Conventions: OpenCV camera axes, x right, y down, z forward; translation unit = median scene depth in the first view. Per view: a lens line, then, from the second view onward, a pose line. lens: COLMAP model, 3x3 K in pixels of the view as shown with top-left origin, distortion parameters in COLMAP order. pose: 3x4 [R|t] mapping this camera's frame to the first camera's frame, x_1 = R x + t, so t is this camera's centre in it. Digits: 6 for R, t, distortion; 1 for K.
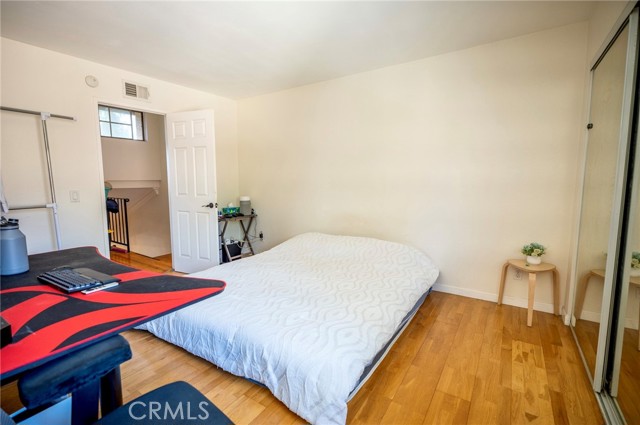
lens RADIAL K [[296.3, 0, 321.0], [0, 296.3, 210.4], [0, 0, 1]] dist [0.001343, 0.001746]
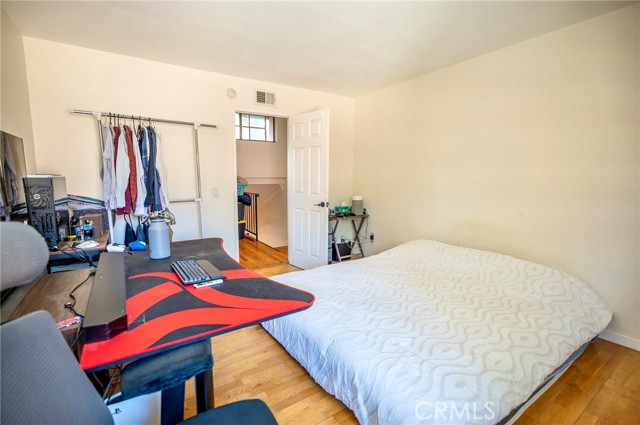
lens RADIAL K [[296.3, 0, 321.0], [0, 296.3, 210.4], [0, 0, 1]] dist [0.001343, 0.001746]
pose [[0.922039, 0.051326, -0.383680, 0.022288], [-0.046604, 0.998680, 0.021599, -0.029691], [0.384282, -0.002034, 0.923214, 0.102135]]
